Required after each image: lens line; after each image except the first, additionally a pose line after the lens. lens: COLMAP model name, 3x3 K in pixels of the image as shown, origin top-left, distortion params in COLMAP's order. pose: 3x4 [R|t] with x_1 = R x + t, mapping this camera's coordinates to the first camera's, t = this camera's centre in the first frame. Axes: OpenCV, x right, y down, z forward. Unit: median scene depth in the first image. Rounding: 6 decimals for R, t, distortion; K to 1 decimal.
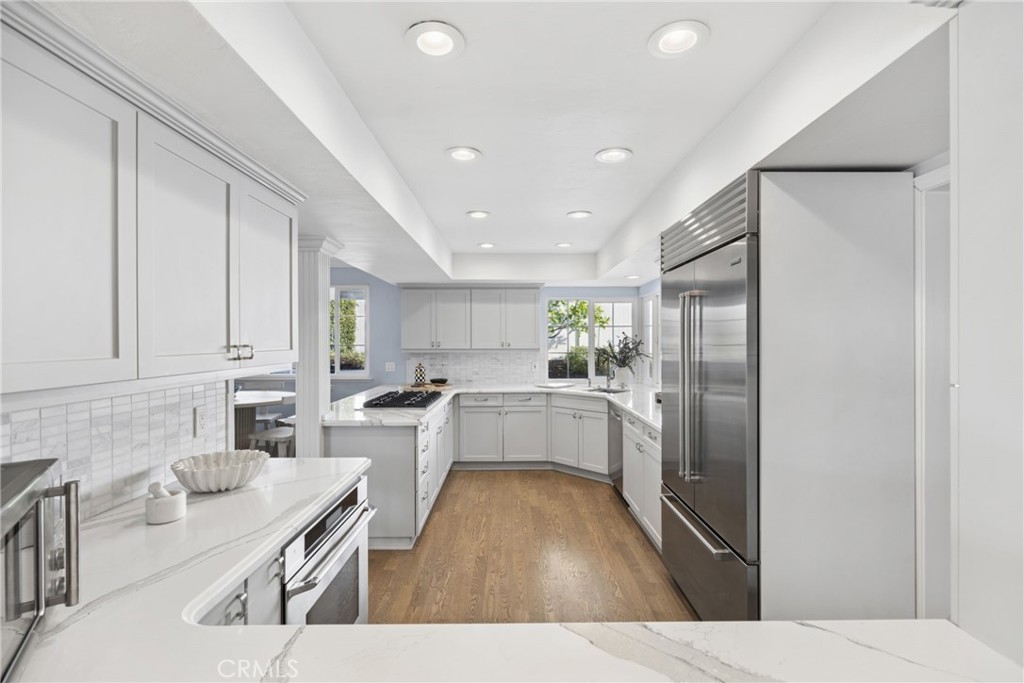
lens RADIAL K [[469.7, 0, 521.0], [0, 469.7, 341.3], [0, 0, 1]] dist [-0.000549, -0.000574]
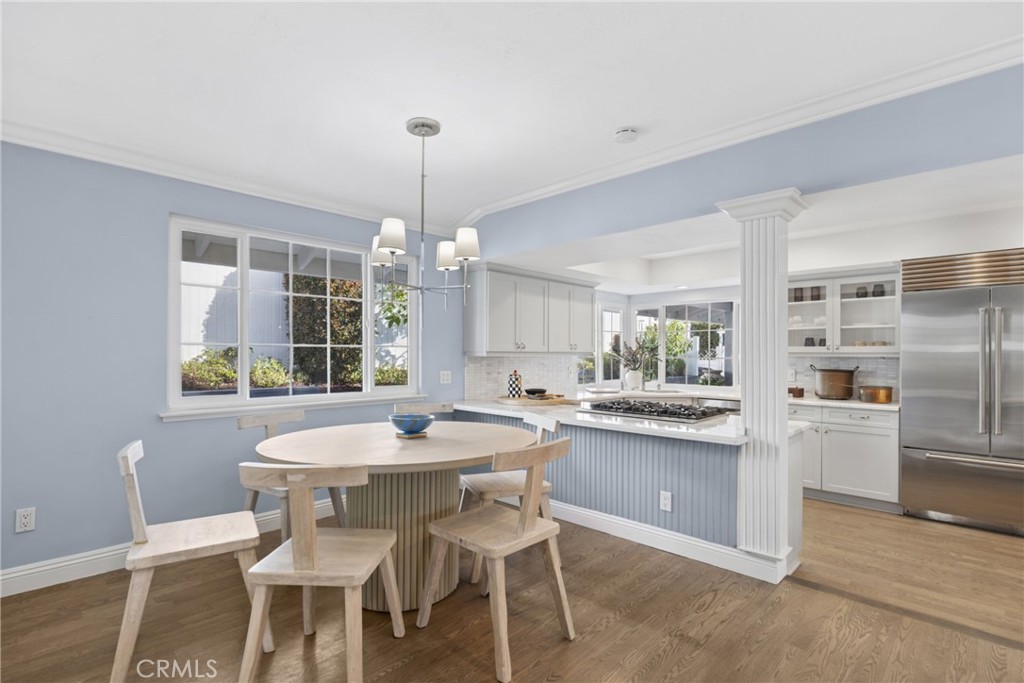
lens RADIAL K [[484.0, 0, 523.4], [0, 484.0, 349.6], [0, 0, 1]] dist [-0.003716, -0.001502]
pose [[0.706578, 0.009908, 0.707566, -1.098751], [0.001820, 0.999873, -0.015818, 0.037746], [-0.707633, 0.012464, 0.706470, 0.614979]]
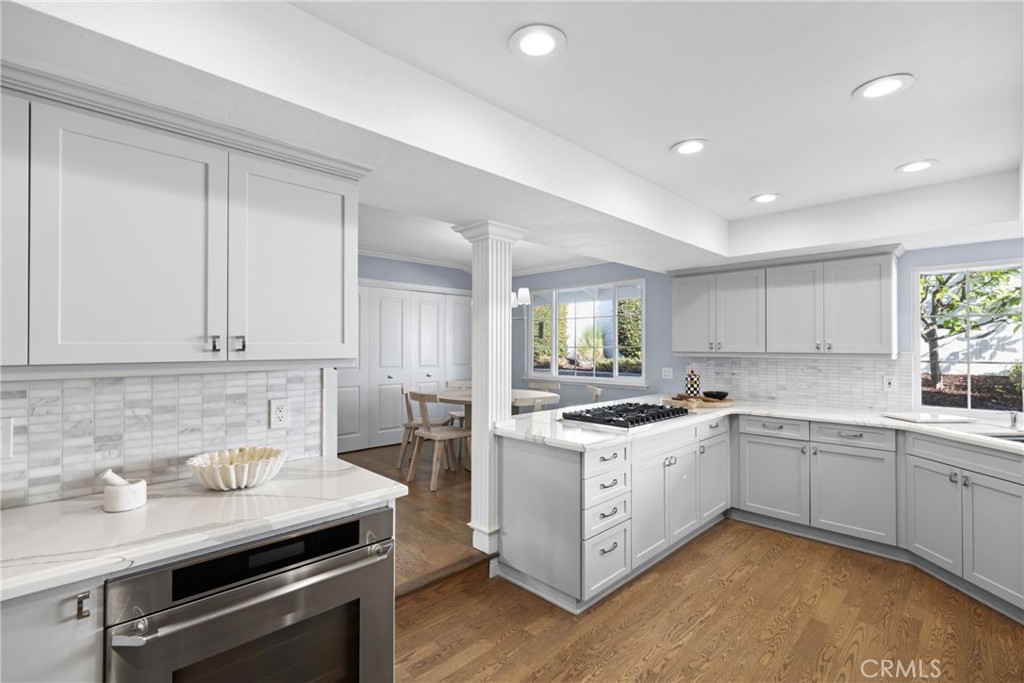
lens RADIAL K [[469.7, 0, 510.6], [0, 469.7, 342.2], [0, 0, 1]] dist [-0.000549, -0.000574]
pose [[0.689098, -0.002460, -0.724664, 0.206290], [-0.004781, 0.999957, -0.007941, 0.011448], [0.724652, 0.008937, 0.689057, 0.346494]]
